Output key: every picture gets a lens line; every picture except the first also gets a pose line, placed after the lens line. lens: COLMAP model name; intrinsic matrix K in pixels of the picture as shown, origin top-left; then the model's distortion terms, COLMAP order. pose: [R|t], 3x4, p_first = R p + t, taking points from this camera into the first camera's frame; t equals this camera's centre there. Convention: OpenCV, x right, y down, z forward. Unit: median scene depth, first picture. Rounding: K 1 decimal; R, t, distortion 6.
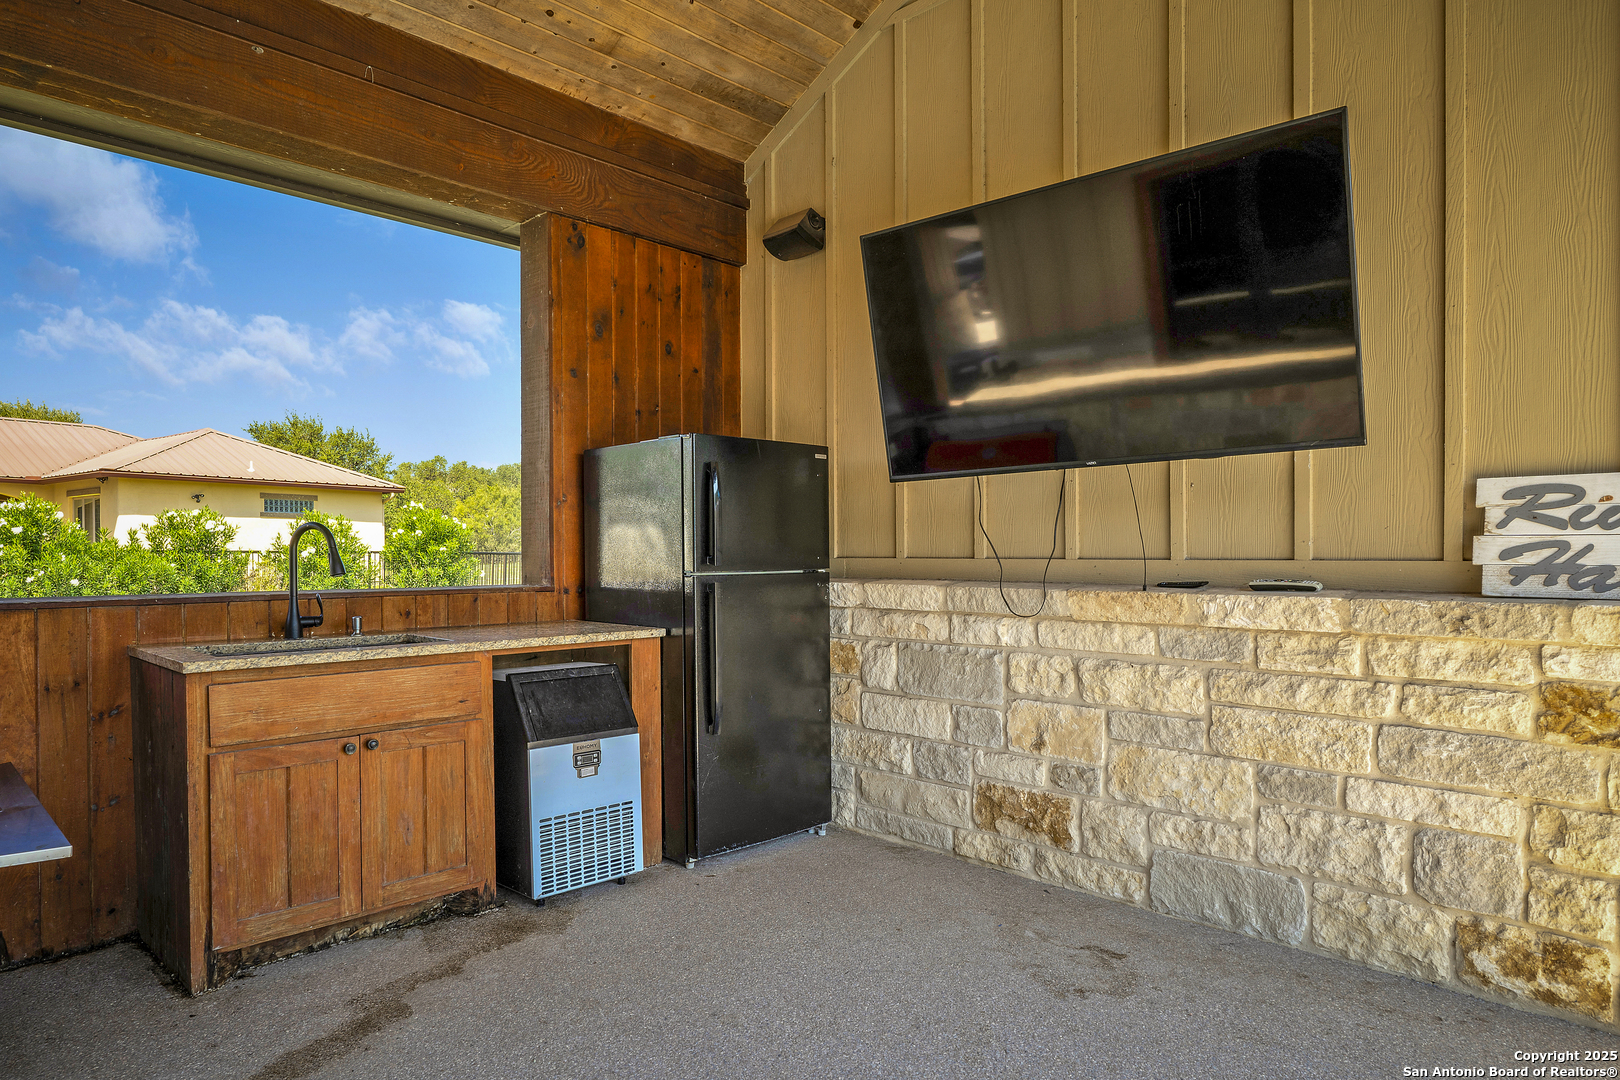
lens RADIAL K [[1007.4, 0, 806.5], [0, 1007.4, 538.7], [0, 0, 1]] dist [-0.039085, -0.002020]
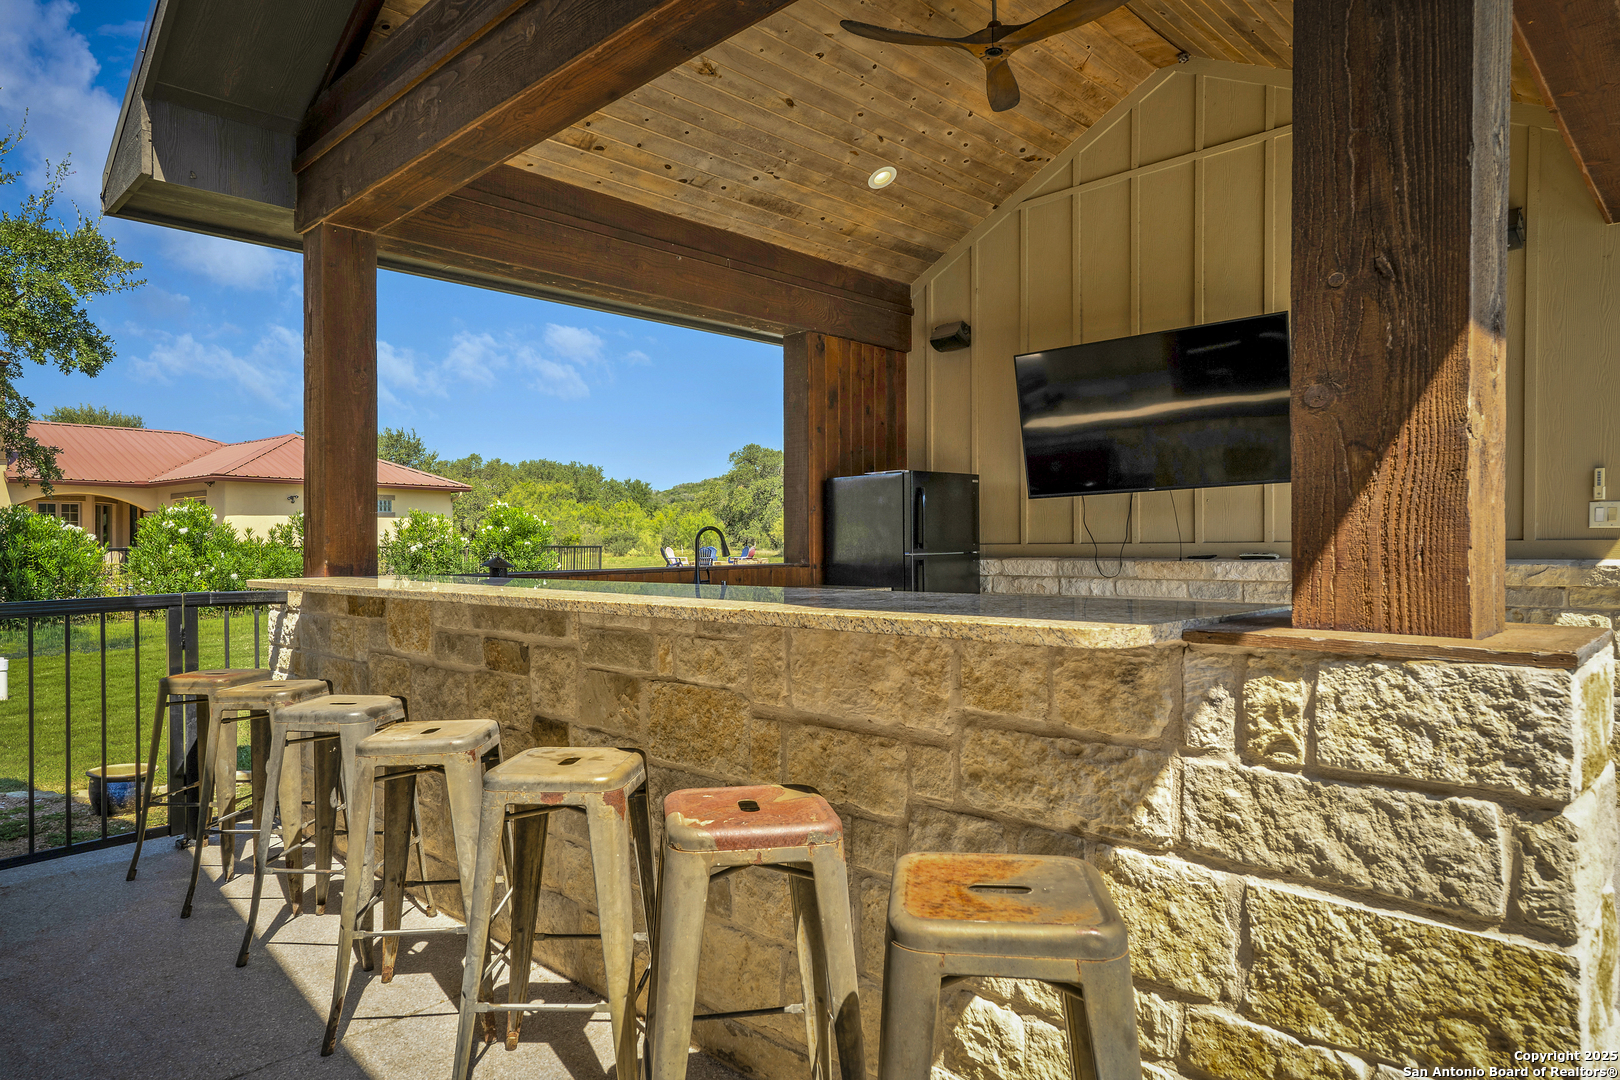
lens RADIAL K [[1007.4, 0, 813.5], [0, 1007.4, 552.0], [0, 0, 1]] dist [-0.039085, -0.002020]
pose [[0.999941, -0.010802, 0.000871, -0.241989], [0.010779, 0.999683, 0.022764, -0.008003], [-0.001117, -0.022754, 0.999740, -0.594180]]
